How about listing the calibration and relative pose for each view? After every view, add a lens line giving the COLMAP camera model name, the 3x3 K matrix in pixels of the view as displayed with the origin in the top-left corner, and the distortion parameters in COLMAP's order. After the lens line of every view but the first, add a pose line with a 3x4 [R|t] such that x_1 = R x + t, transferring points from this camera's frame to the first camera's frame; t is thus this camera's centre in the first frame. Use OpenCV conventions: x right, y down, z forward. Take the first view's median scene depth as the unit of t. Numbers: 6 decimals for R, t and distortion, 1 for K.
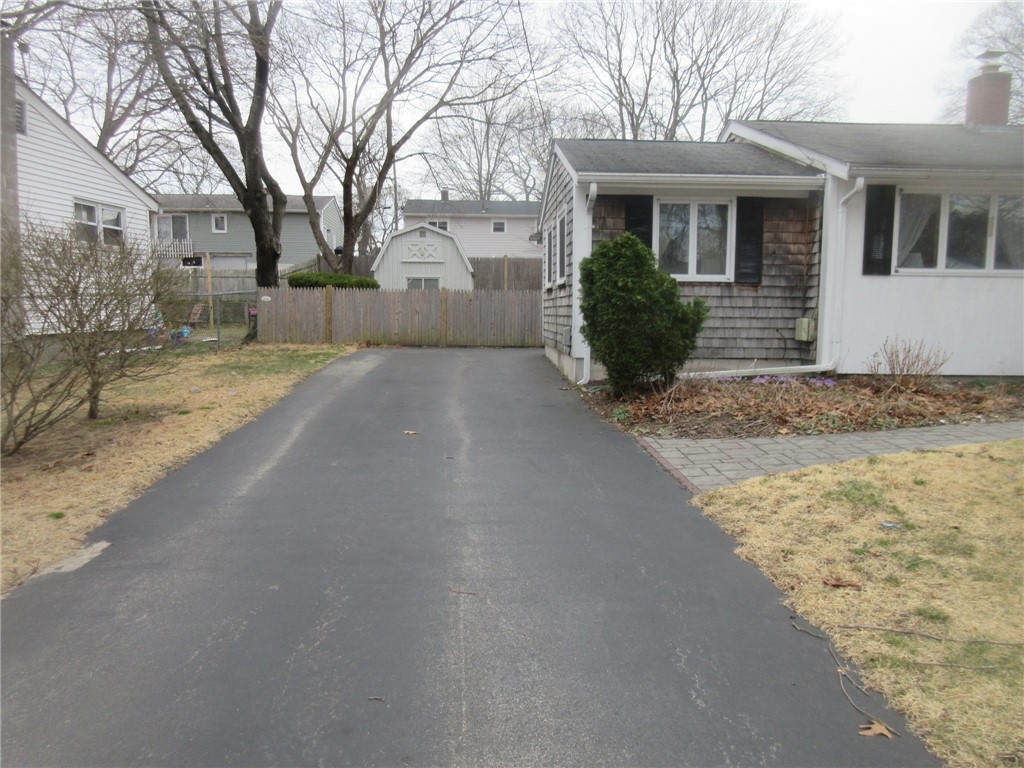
lens RADIAL K [[758.2, 0, 512.0], [0, 758.2, 384.0], [0, 0, 1]] dist [-0.031537, 0.005879]
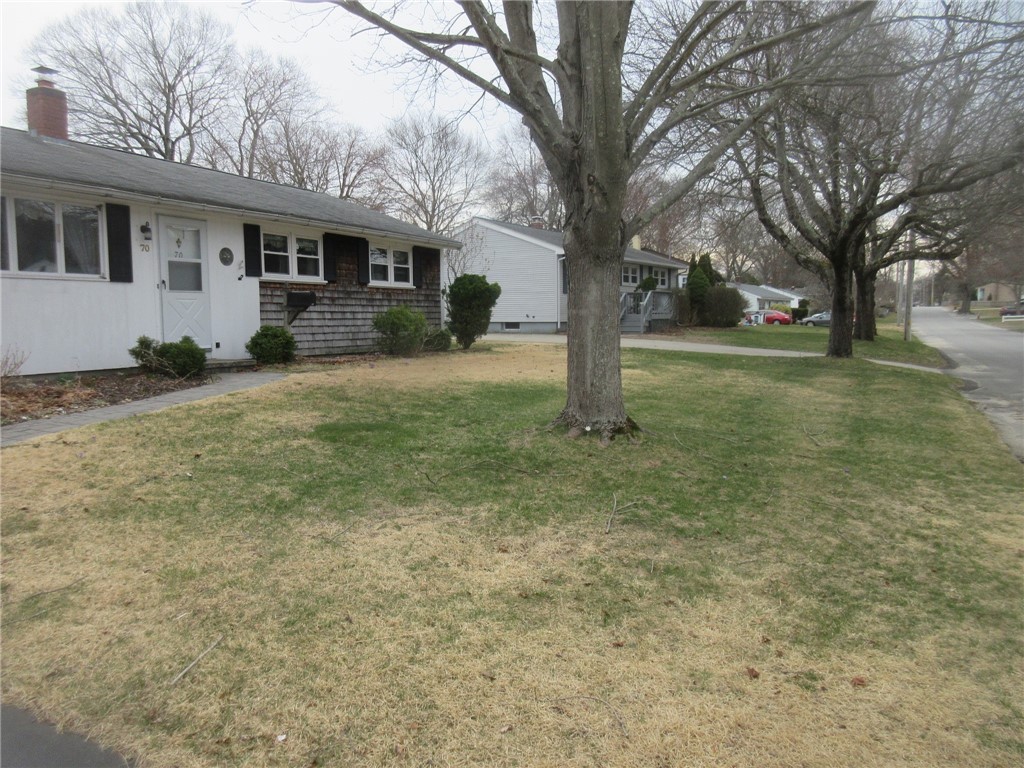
lens RADIAL K [[758.2, 0, 512.0], [0, 758.2, 384.0], [0, 0, 1]] dist [-0.031537, 0.005879]
pose [[0.488209, -0.092547, 0.867806, 0.012621], [0.098782, 0.993831, 0.050414, 0.022805], [-0.867118, 0.061111, 0.494339, -0.126371]]
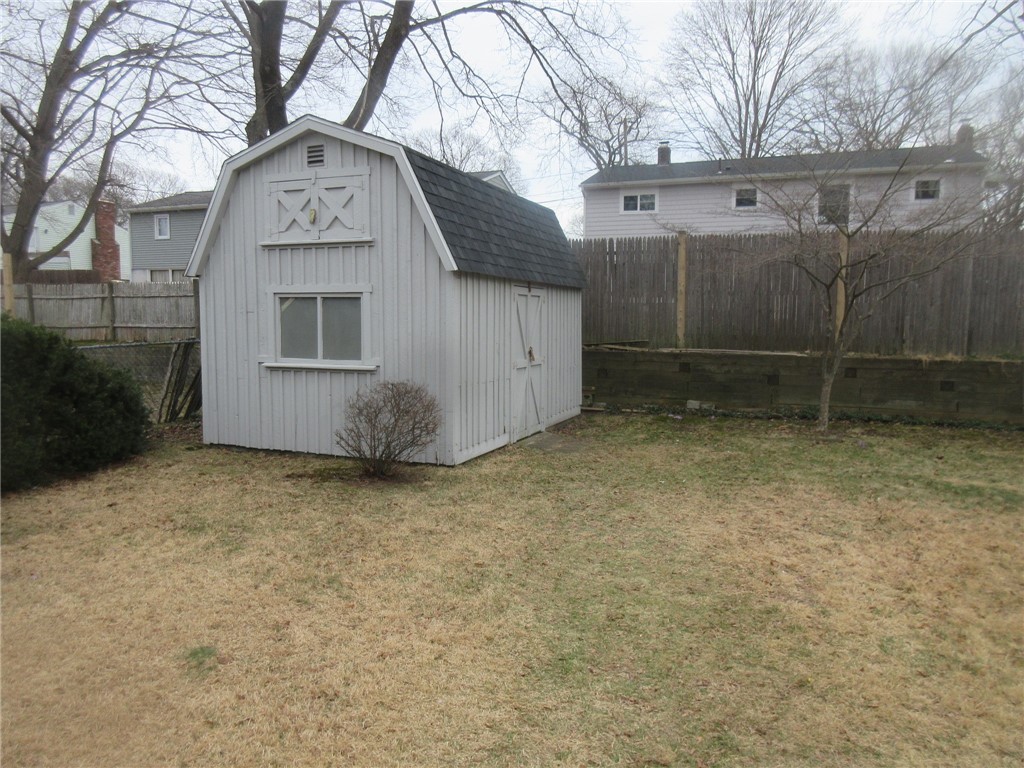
lens RADIAL K [[758.2, 0, 512.0], [0, 758.2, 384.0], [0, 0, 1]] dist [-0.031537, 0.005879]
pose [[0.919894, 0.028112, -0.391159, 0.038852], [-0.034121, 0.999382, -0.008420, -0.048603], [0.390680, 0.021092, 0.920285, 0.351283]]
